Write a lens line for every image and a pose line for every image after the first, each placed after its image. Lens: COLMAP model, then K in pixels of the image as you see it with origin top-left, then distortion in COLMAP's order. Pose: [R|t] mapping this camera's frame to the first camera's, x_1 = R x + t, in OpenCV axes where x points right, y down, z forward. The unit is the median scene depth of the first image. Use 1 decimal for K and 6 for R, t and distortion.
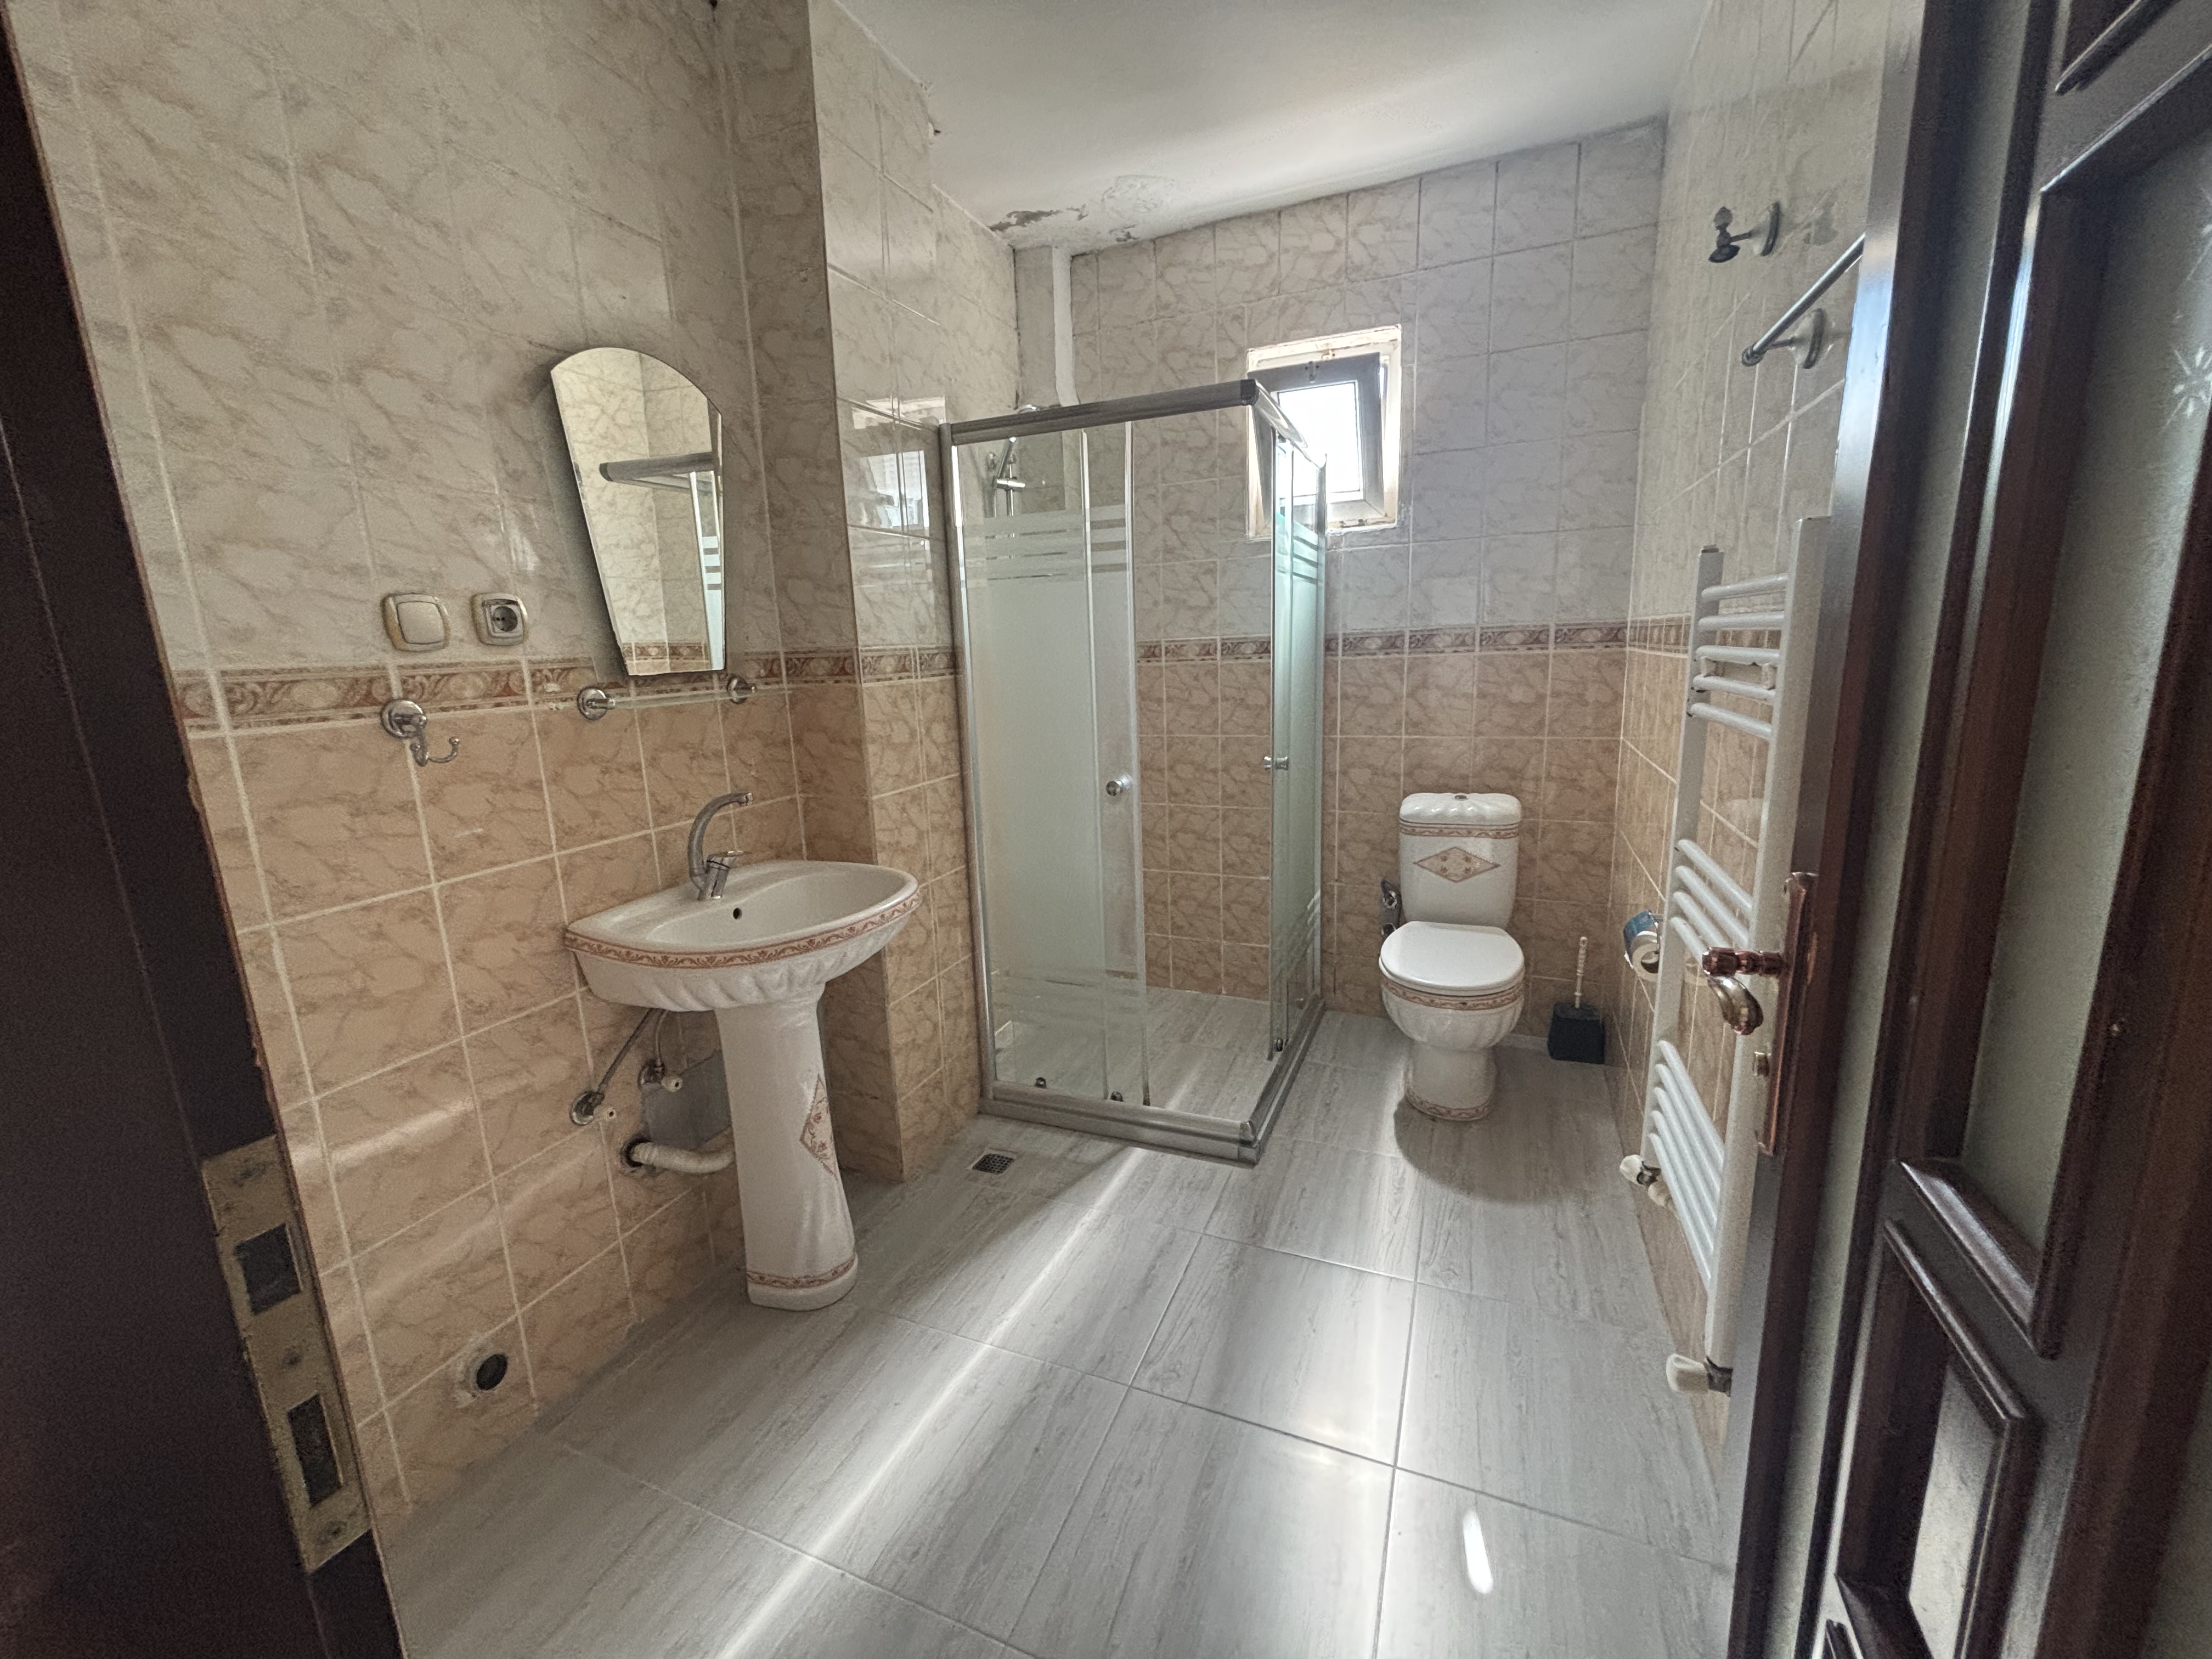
lens RADIAL K [[891.7, 0, 1099.9], [0, 891.7, 831.6], [0, 0, 1]] dist [0.000711, -0.000008]
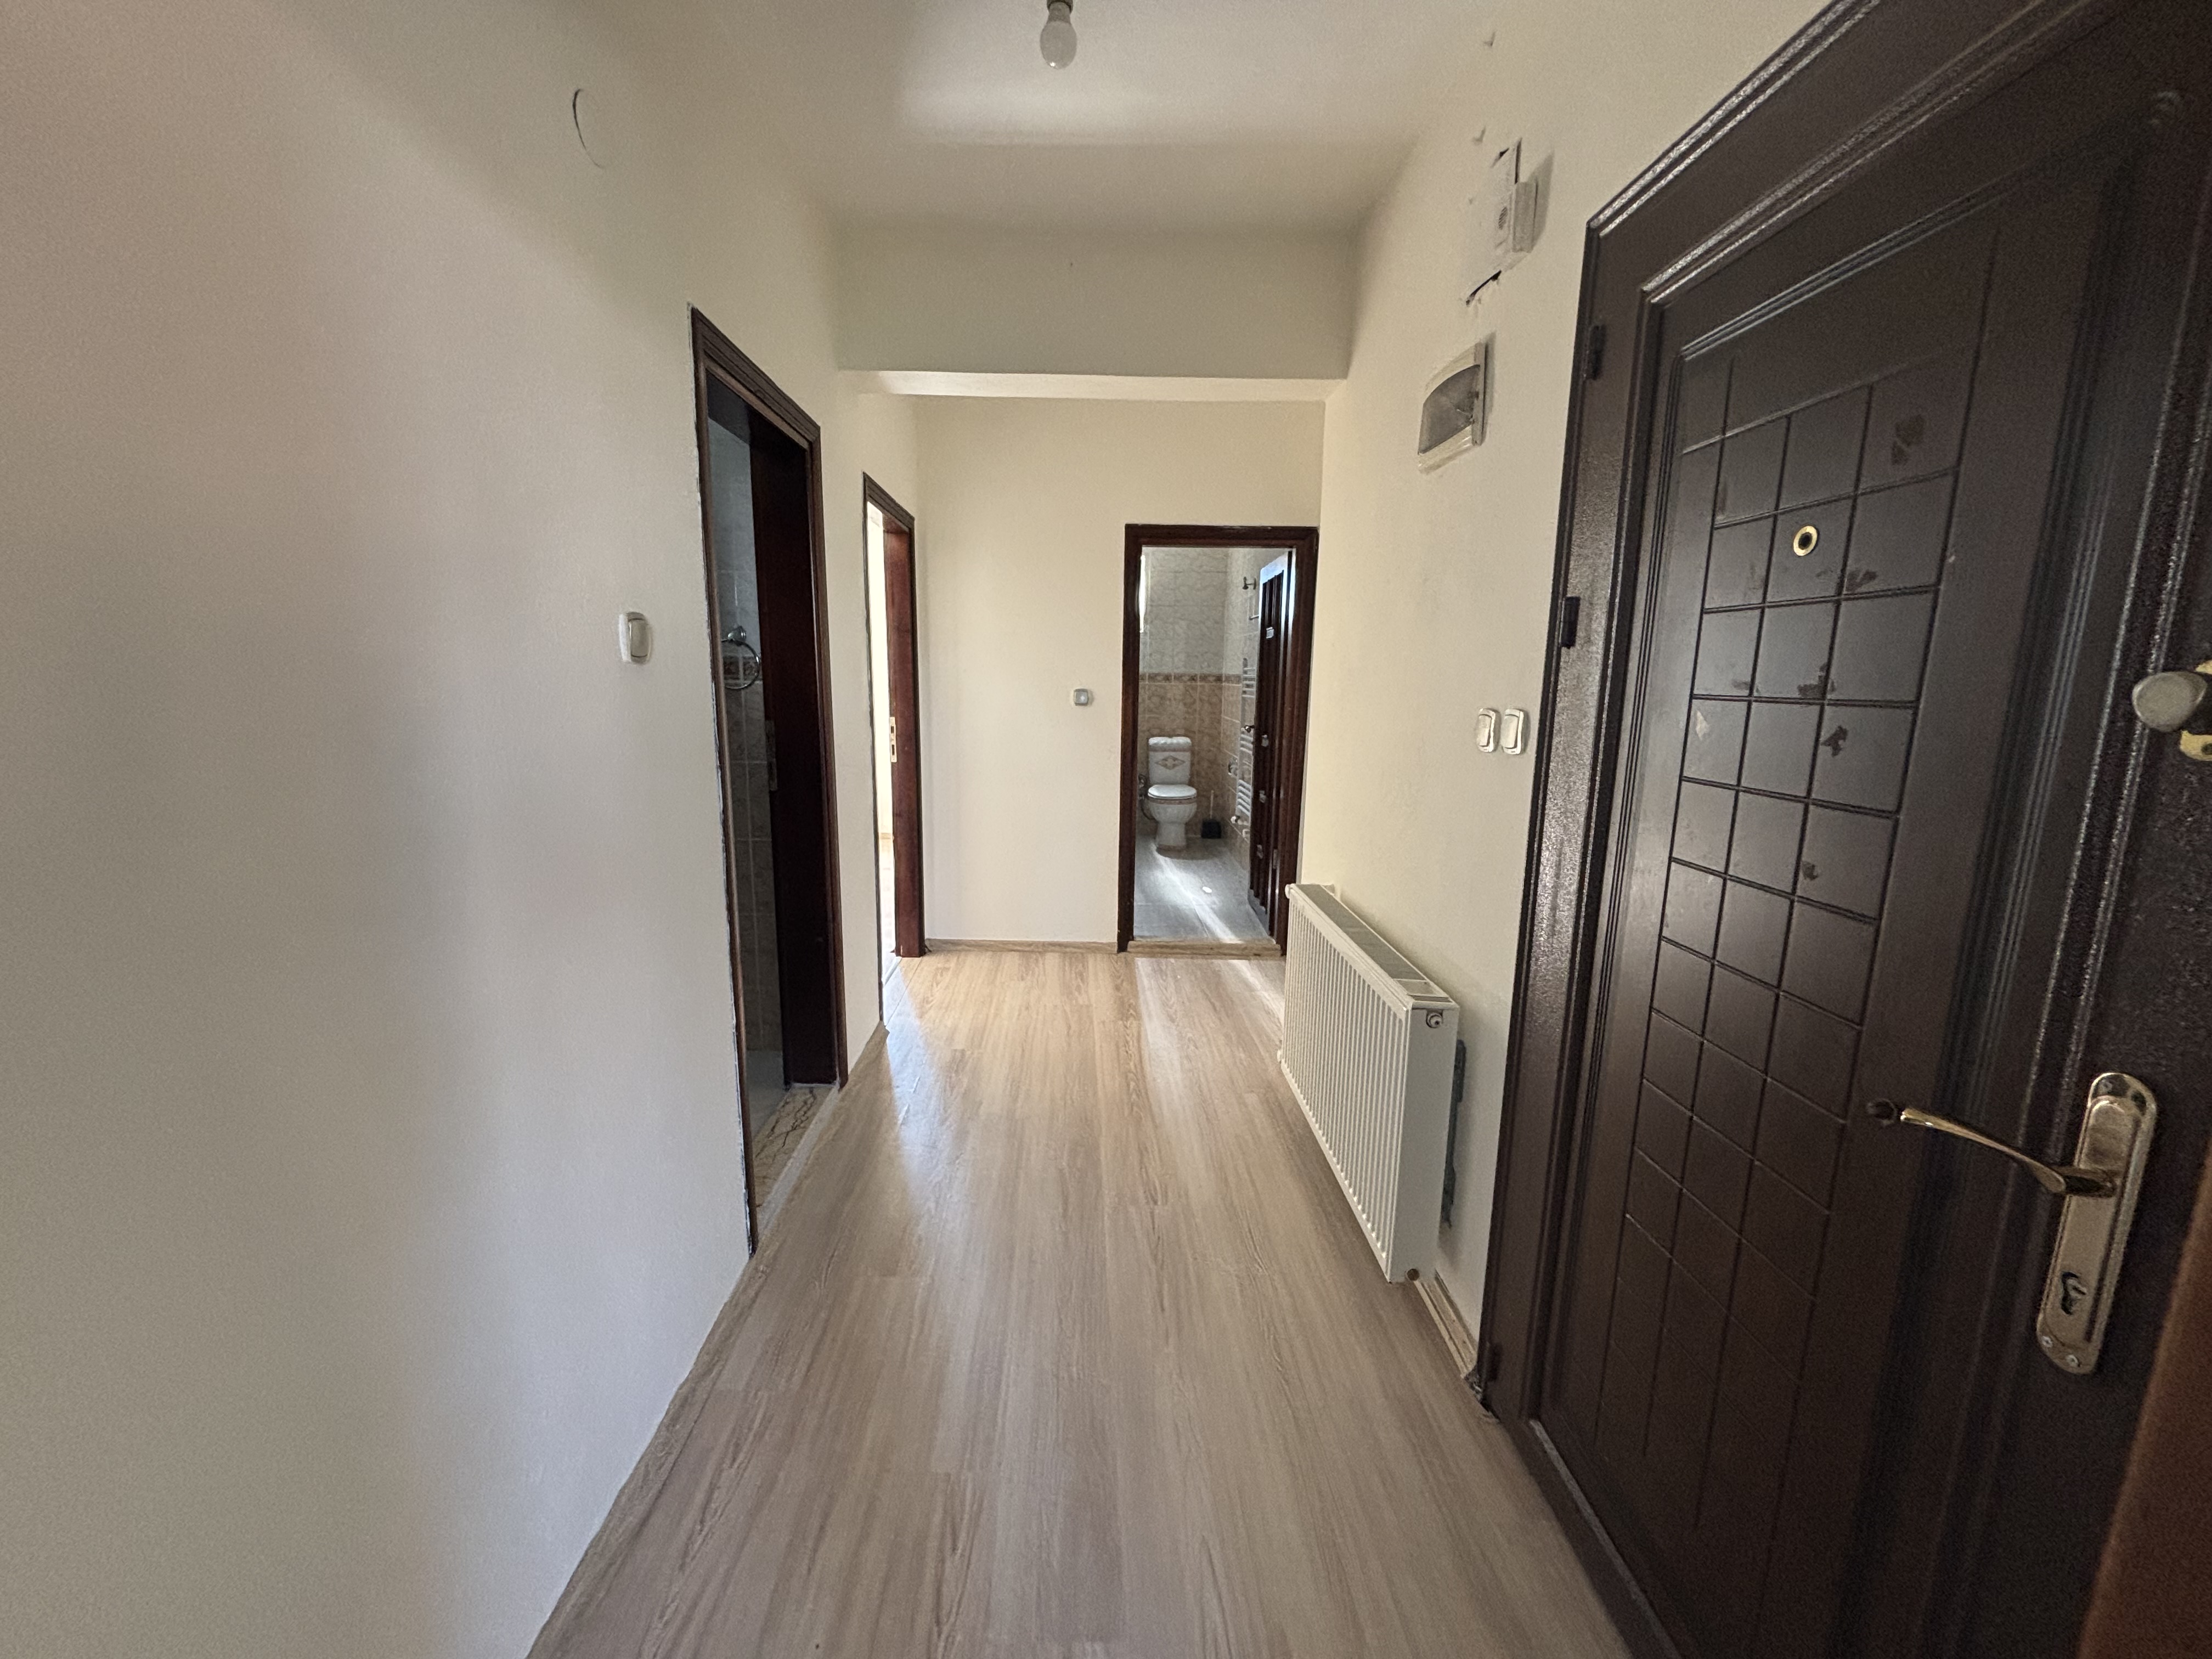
lens RADIAL K [[891.7, 0, 1093.7], [0, 891.7, 837.1], [0, 0, 1]] dist [0.000711, -0.000008]
pose [[0.917906, -0.022447, 0.396162, -0.884567], [0.032212, 0.999319, -0.018013, 0.306975], [-0.395488, 0.029296, 0.918004, -1.366119]]
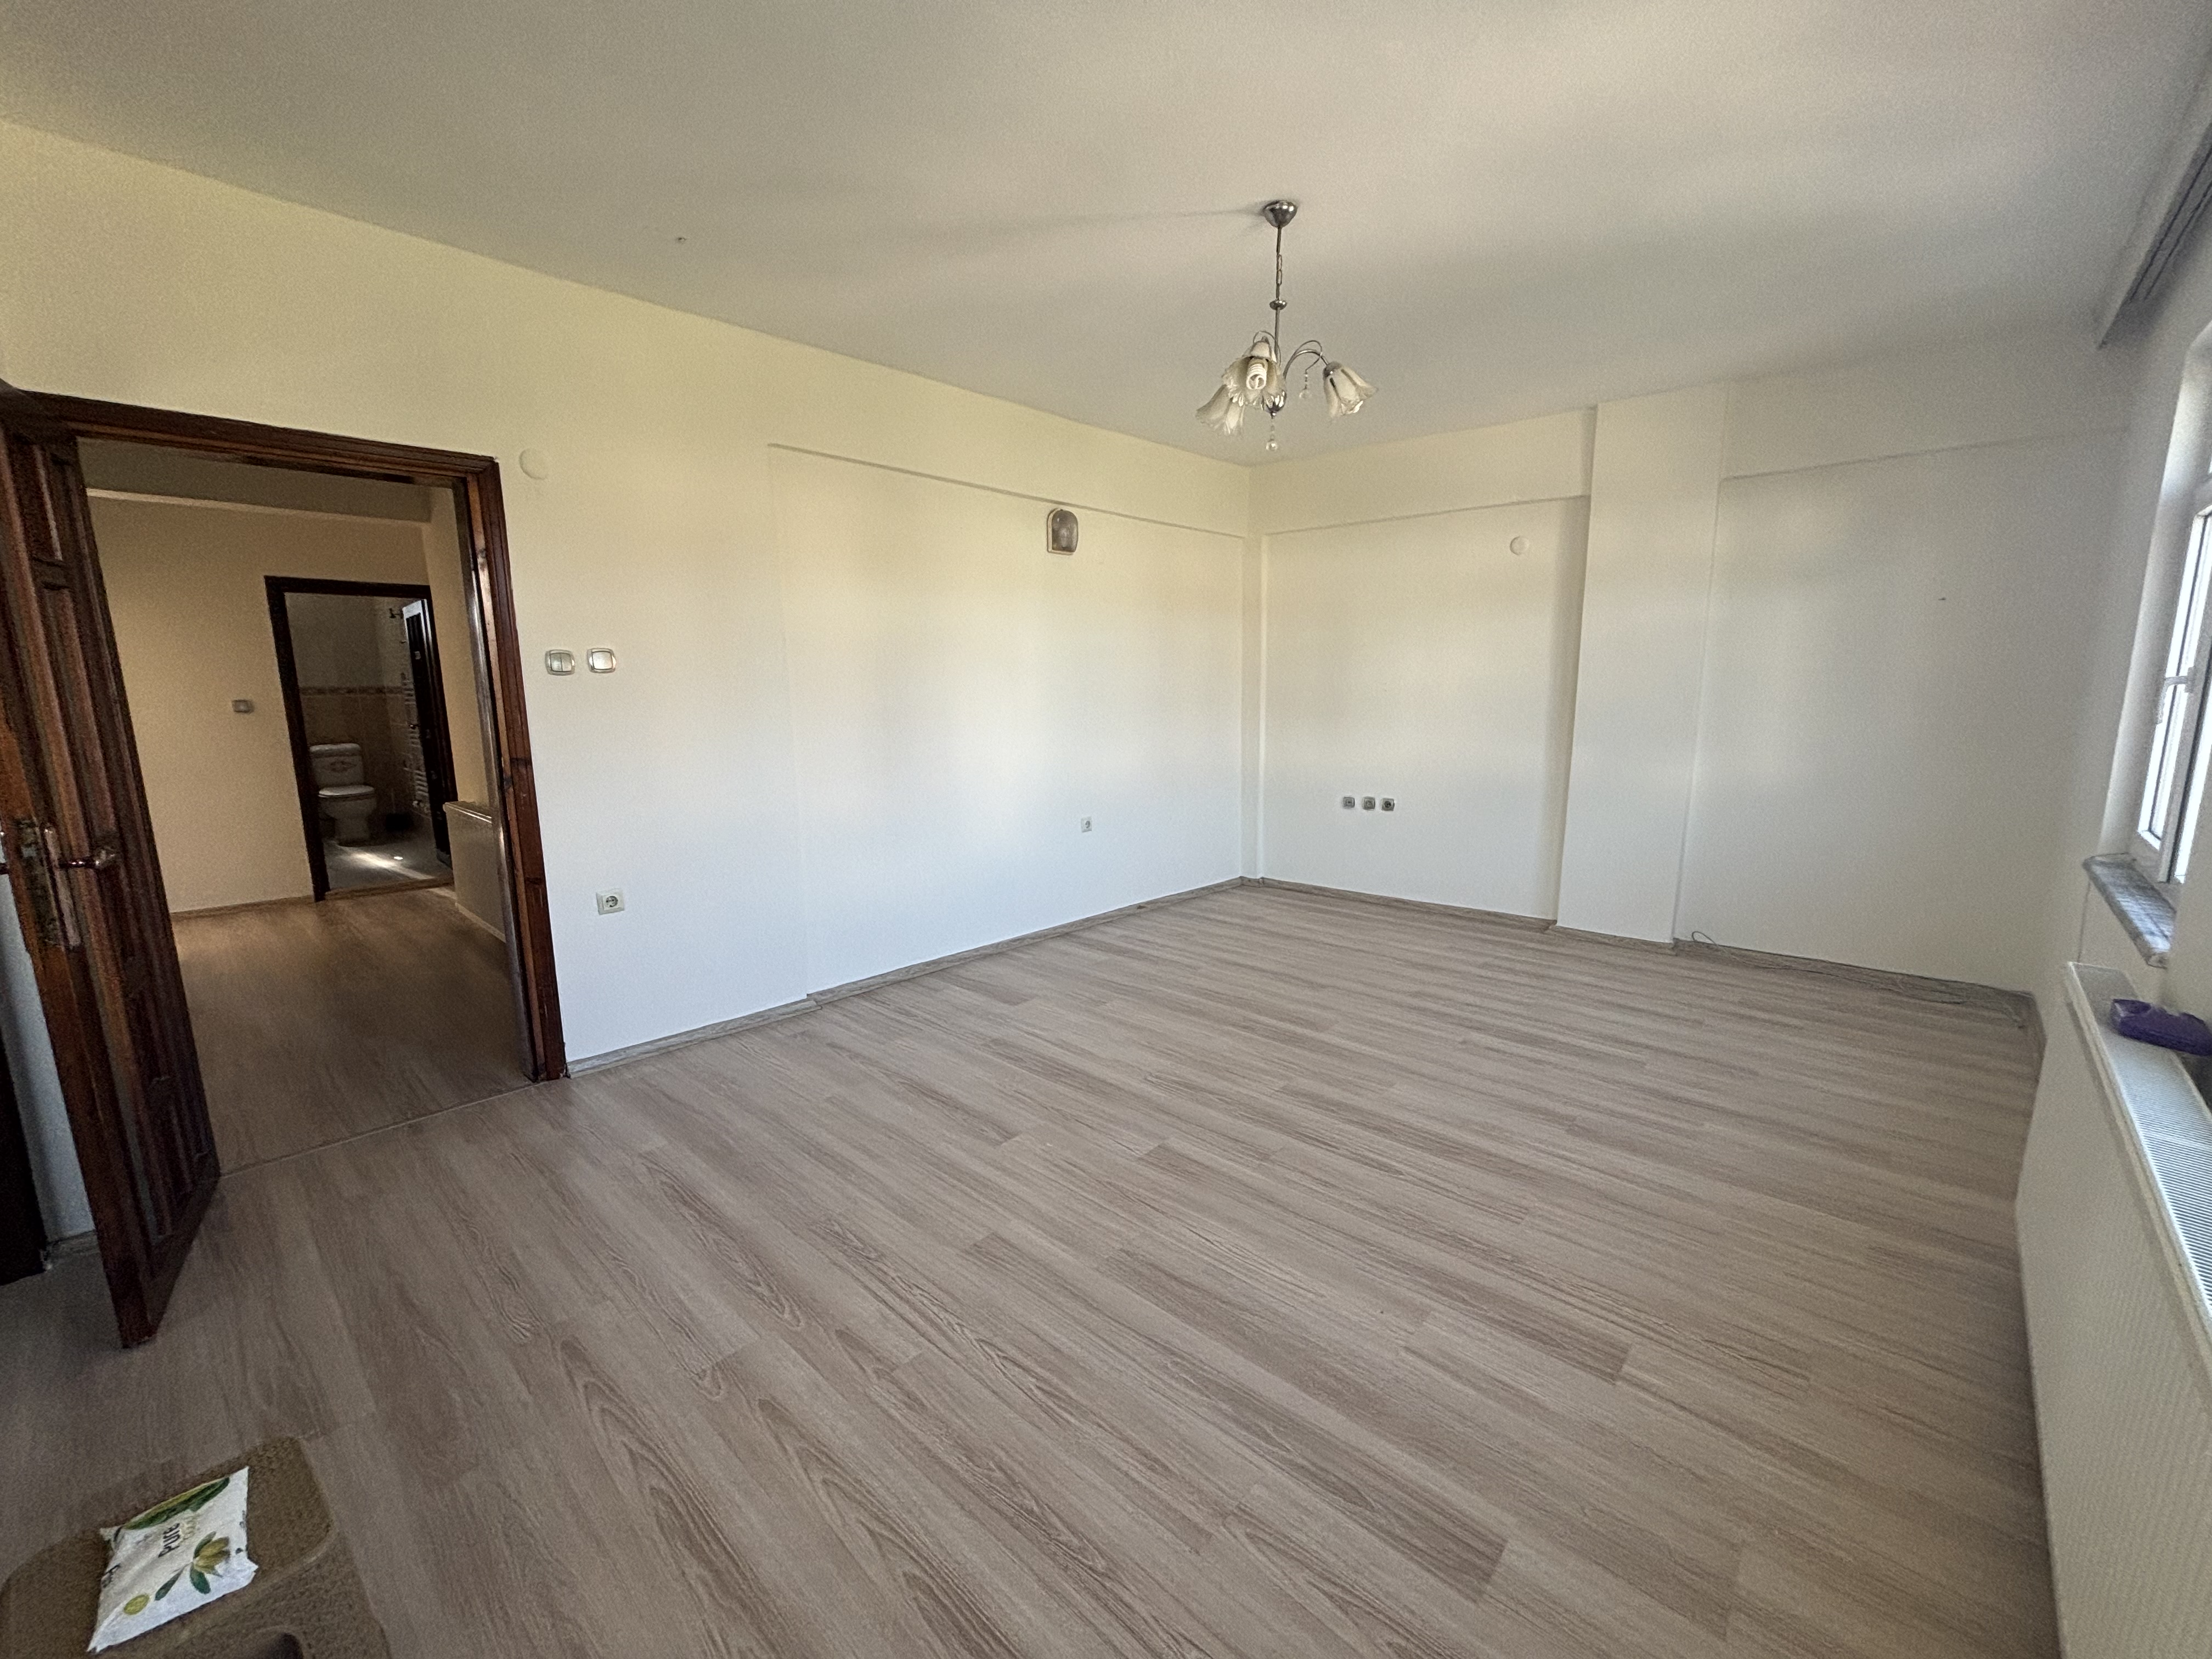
lens RADIAL K [[891.7, 0, 1110.6], [0, 891.7, 828.2], [0, 0, 1]] dist [0.000711, -0.000008]
pose [[0.348503, -0.117883, 0.929865, -1.526999], [0.184327, 0.981307, 0.055321, 0.563035], [-0.919004, 0.152120, 0.363718, -2.464945]]
